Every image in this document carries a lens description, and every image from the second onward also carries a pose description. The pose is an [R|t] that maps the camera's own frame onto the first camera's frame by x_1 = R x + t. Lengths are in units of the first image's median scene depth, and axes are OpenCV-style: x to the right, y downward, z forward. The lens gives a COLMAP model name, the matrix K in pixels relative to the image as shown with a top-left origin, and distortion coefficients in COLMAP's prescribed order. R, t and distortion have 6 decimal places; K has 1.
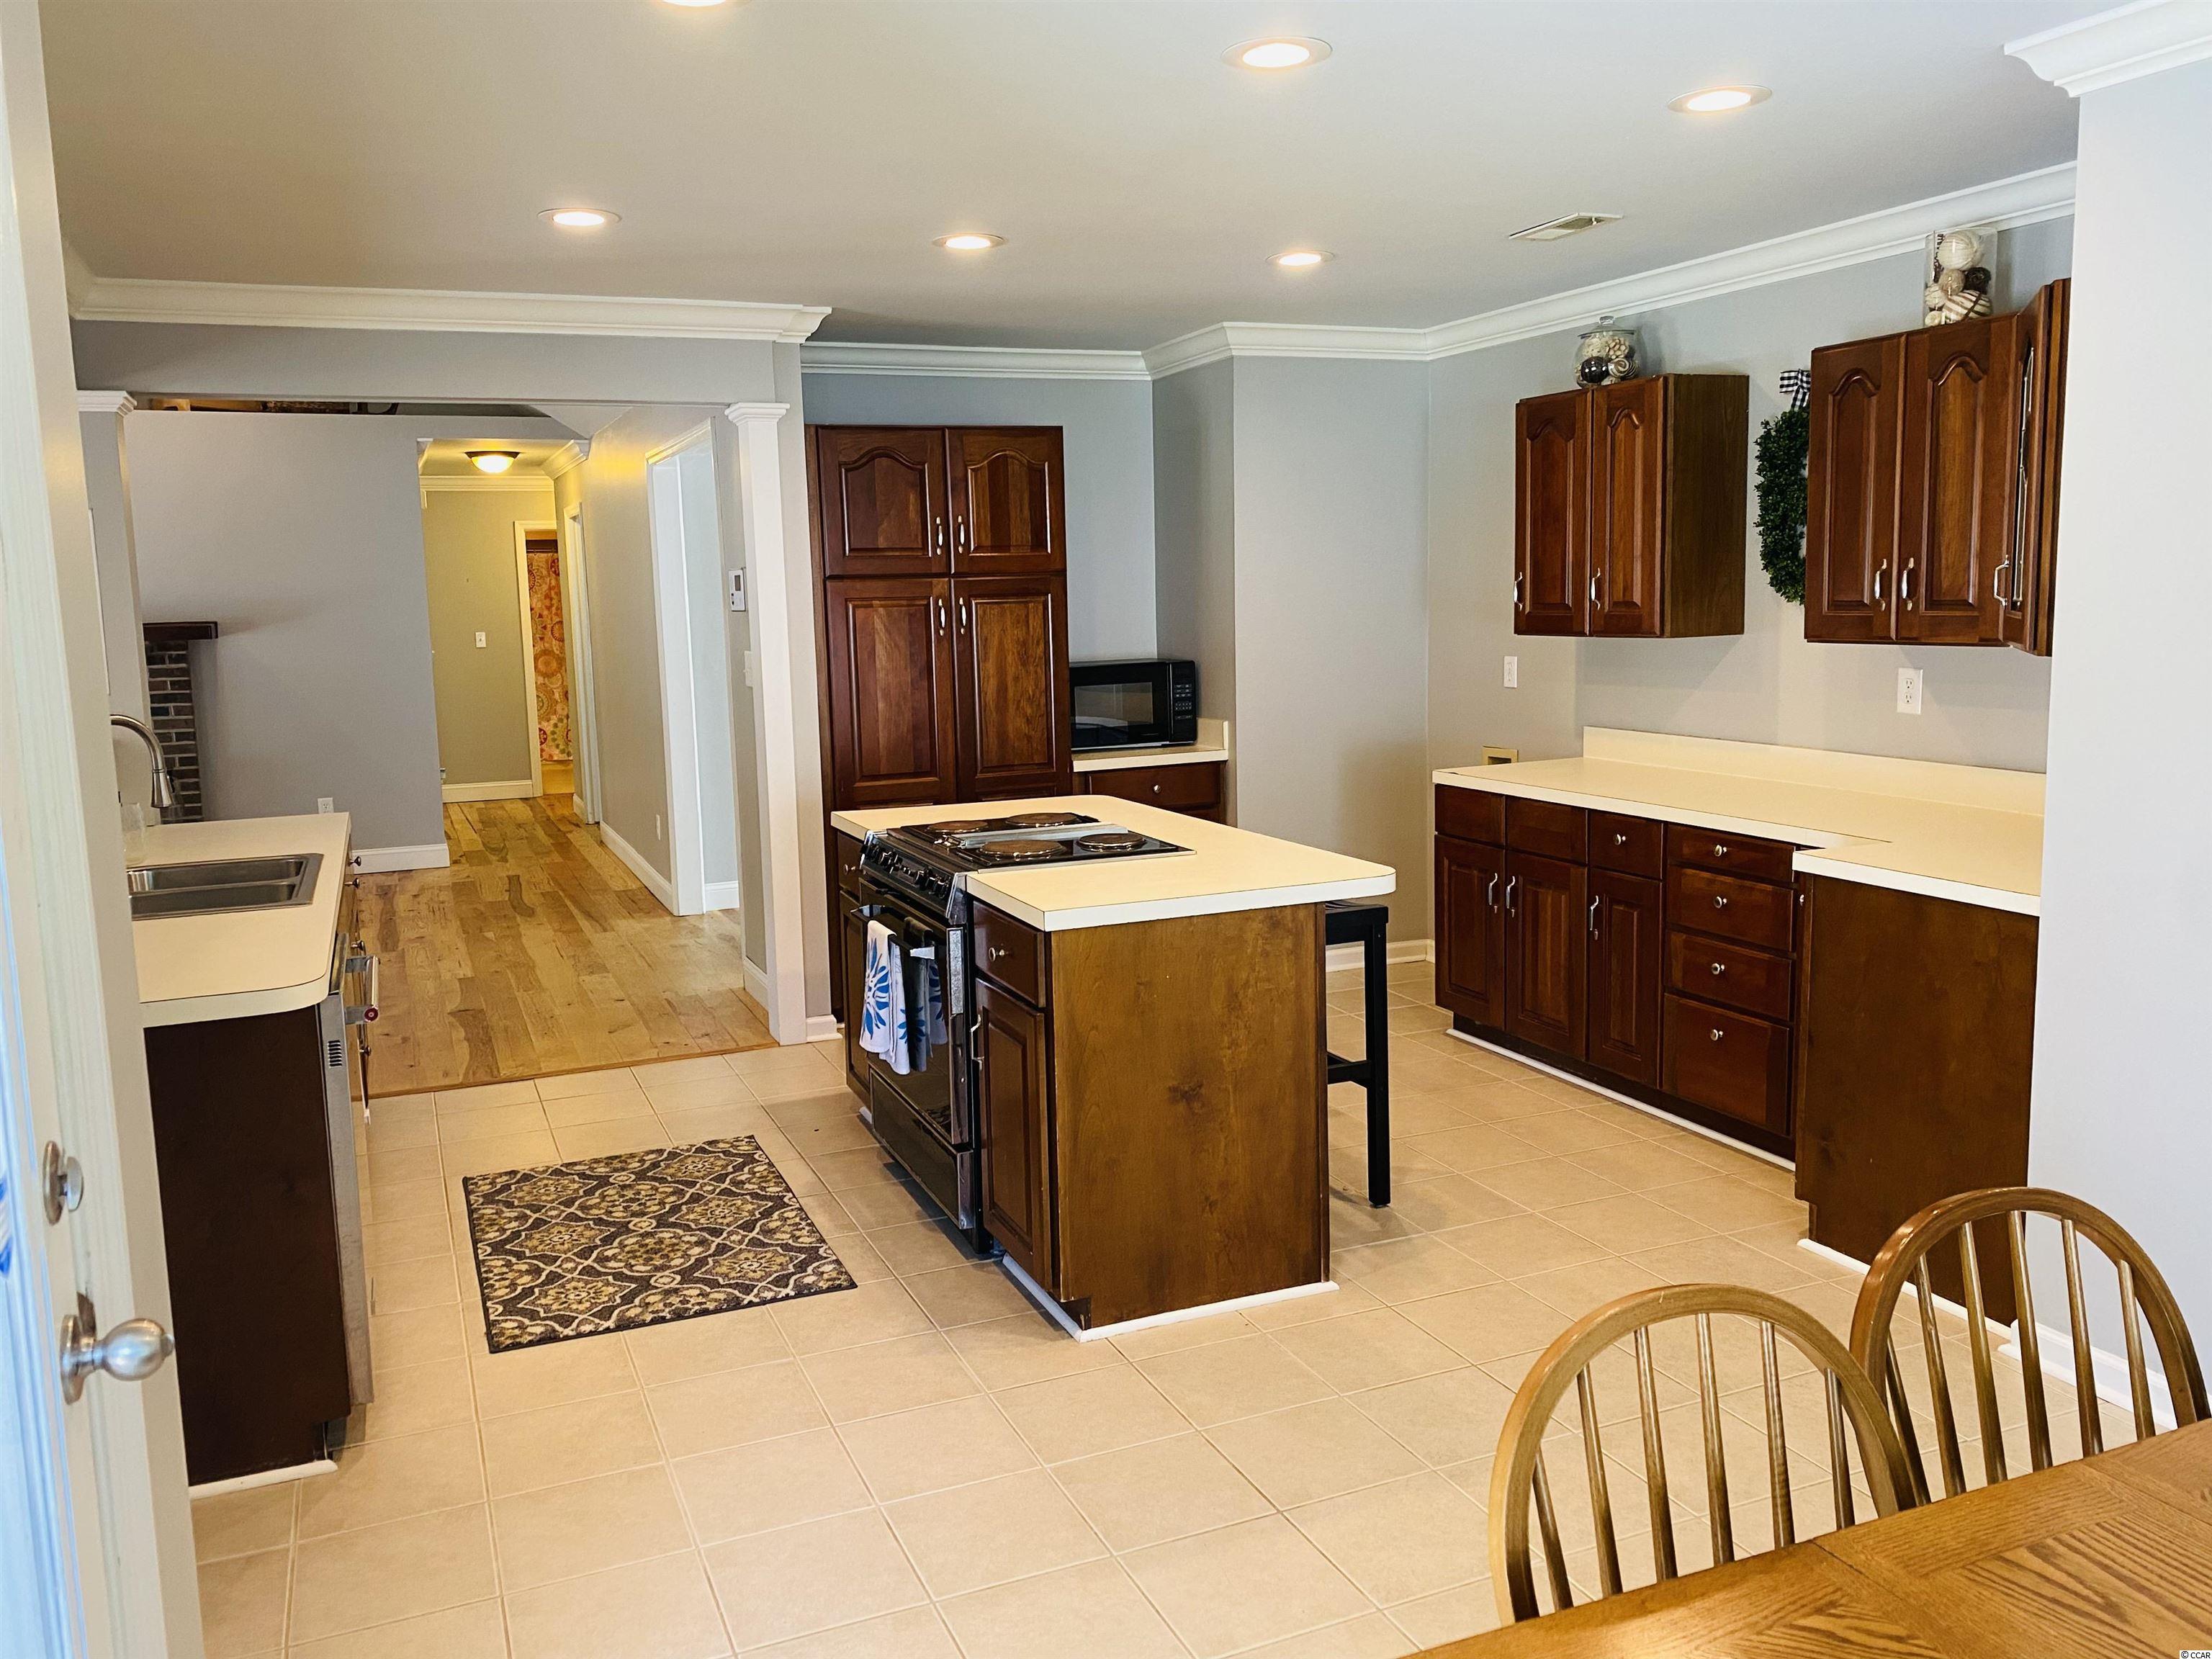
lens RADIAL K [[1676.4, 0, 1106.0], [0, 1676.4, 829.5], [0, 0, 1]] dist [0.077986, -0.095241]
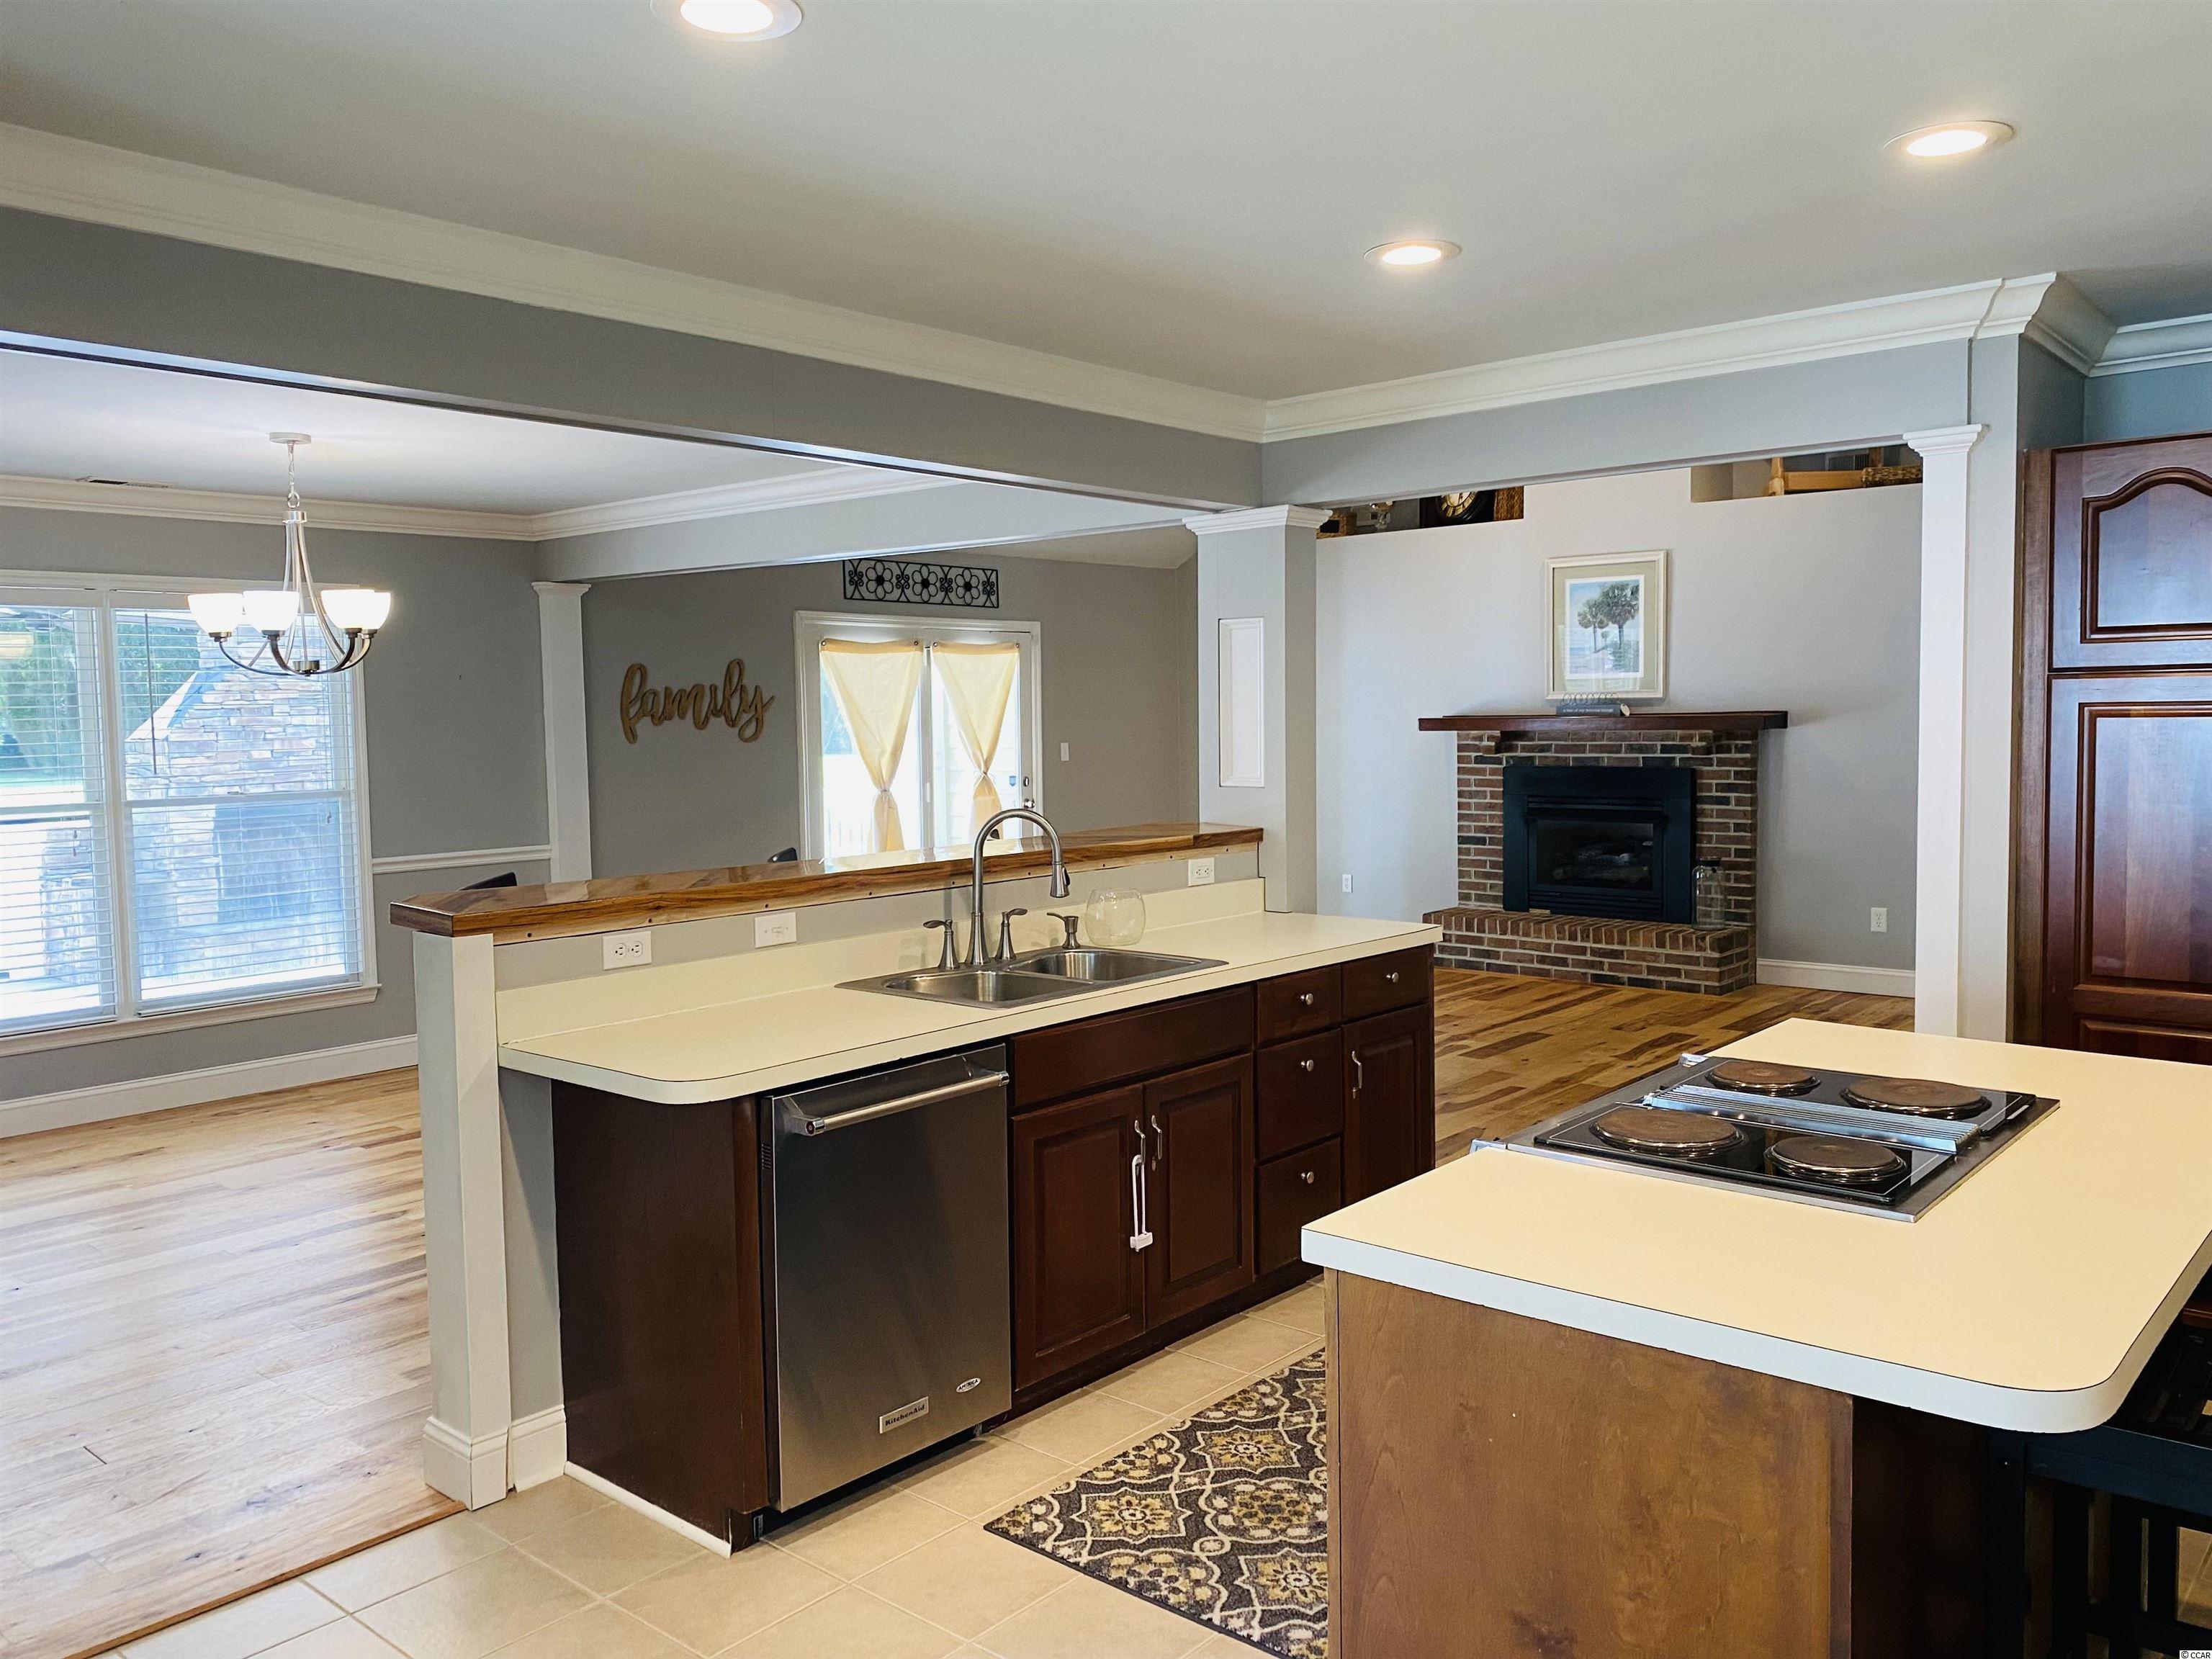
lens RADIAL K [[1695.1, 0, 1087.8], [0, 1695.1, 831.3], [0, 0, 1]] dist [0.067709, -0.091391]
pose [[0.432534, 0.080351, -0.898030, 0.427485], [-0.115234, 0.992779, 0.033327, -0.098605], [0.894223, 0.089068, 0.438670, 0.541060]]
